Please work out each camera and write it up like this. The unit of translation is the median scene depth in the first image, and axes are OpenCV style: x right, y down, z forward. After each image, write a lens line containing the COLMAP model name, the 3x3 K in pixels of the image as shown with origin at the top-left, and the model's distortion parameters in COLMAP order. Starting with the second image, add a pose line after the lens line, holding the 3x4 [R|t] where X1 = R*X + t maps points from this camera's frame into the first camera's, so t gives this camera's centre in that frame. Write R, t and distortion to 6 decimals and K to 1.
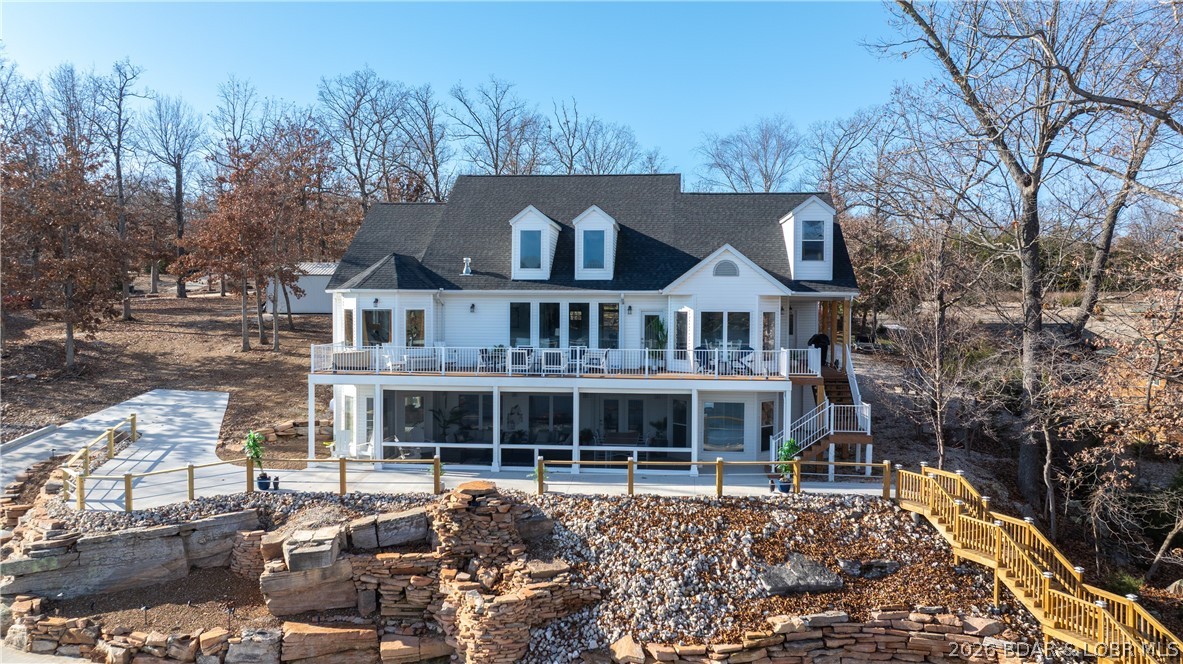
lens RADIAL K [[834.8, 0, 591.5], [0, 834.8, 332.0], [0, 0, 1]] dist [-0.027552, 0.007597]
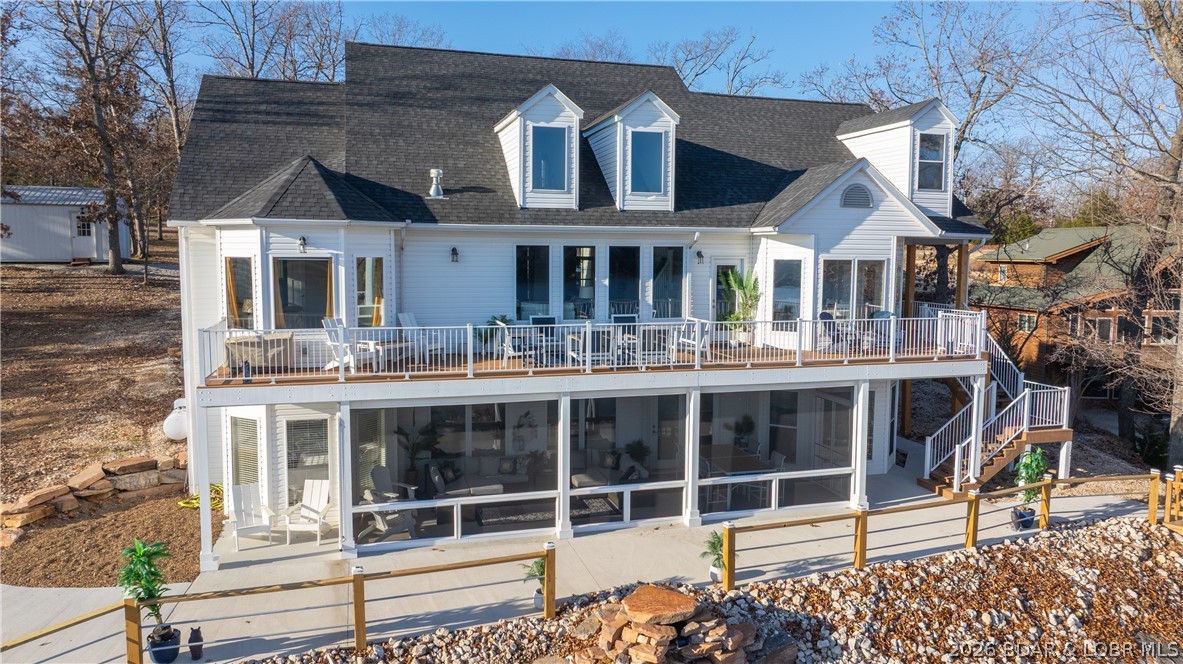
lens RADIAL K [[834.8, 0, 591.5], [0, 834.8, 332.0], [0, 0, 1]] dist [-0.027552, 0.007597]
pose [[0.928432, -0.034403, 0.369905, -0.276030], [0.010581, 0.997748, 0.066238, -0.012108], [-0.371351, -0.057583, 0.926705, 0.415409]]
